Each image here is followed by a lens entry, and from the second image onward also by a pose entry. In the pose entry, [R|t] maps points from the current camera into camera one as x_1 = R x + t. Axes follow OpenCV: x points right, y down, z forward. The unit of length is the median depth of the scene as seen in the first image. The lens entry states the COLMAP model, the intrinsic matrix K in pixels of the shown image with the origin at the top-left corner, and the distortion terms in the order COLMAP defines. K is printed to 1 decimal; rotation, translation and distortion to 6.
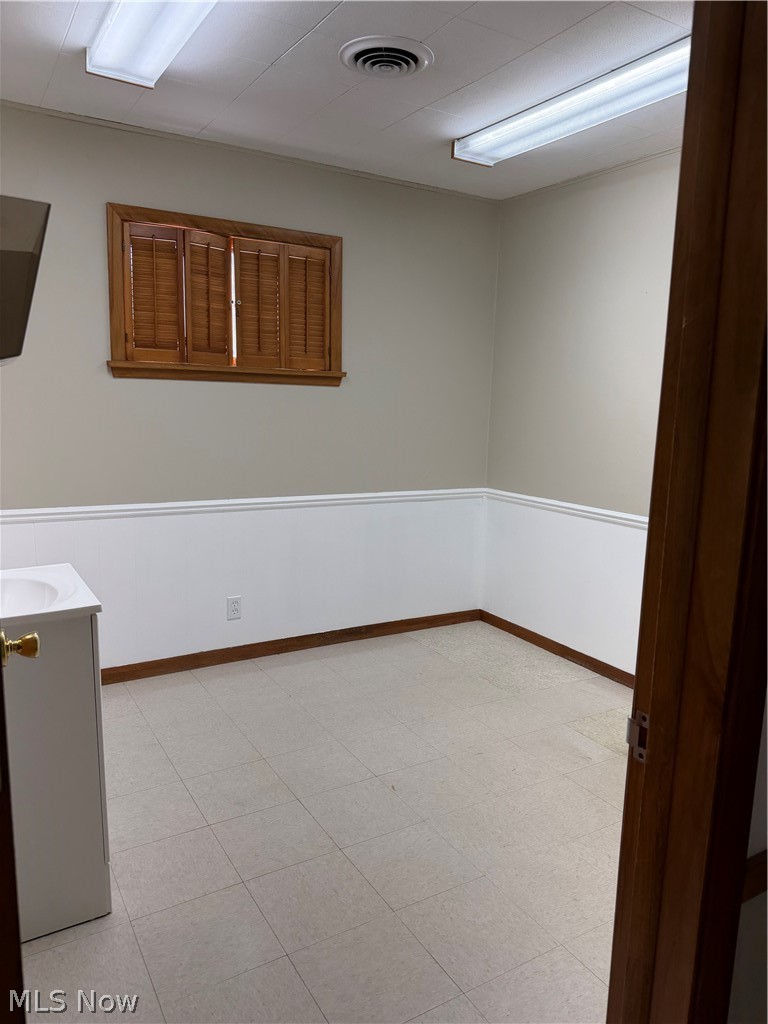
lens RADIAL K [[723.2, 0, 382.4], [0, 723.2, 515.4], [0, 0, 1]] dist [0.004545, -0.005801]
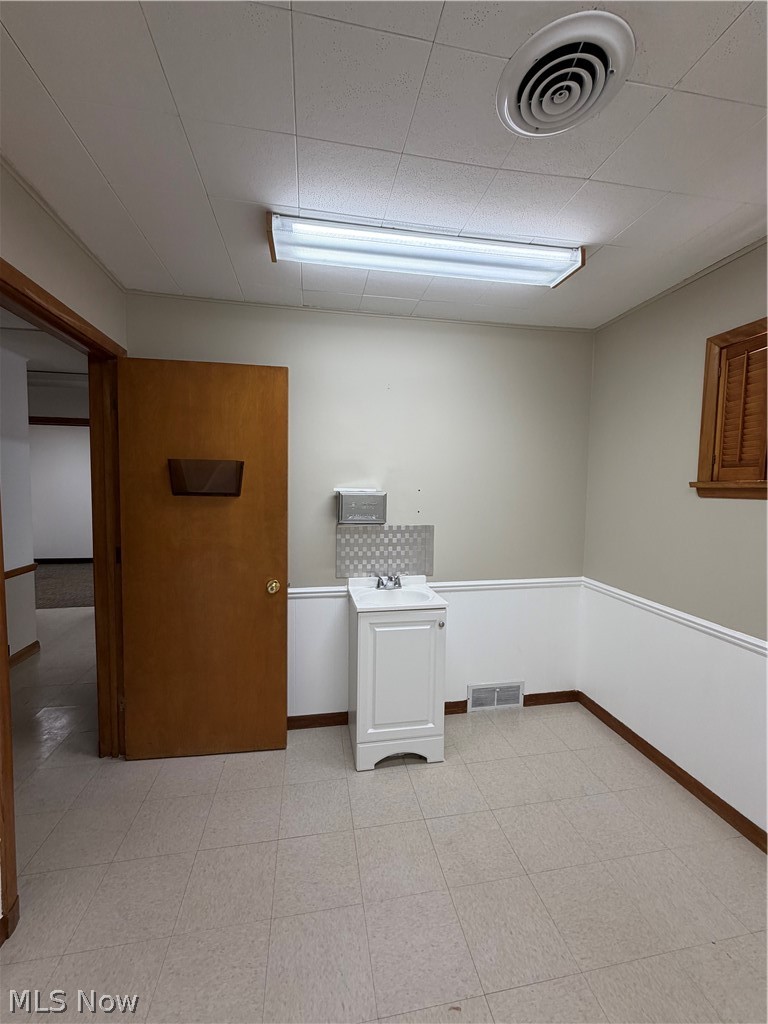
lens RADIAL K [[412.0, 0, 372.2], [0, 412.0, 510.3], [0, 0, 1]] dist [0.001036, -0.000103]
pose [[-0.368373, 0.010581, -0.929618, 0.370839], [-0.192723, 0.977345, 0.087493, -0.134474], [0.909483, 0.211389, -0.357988, 0.793663]]
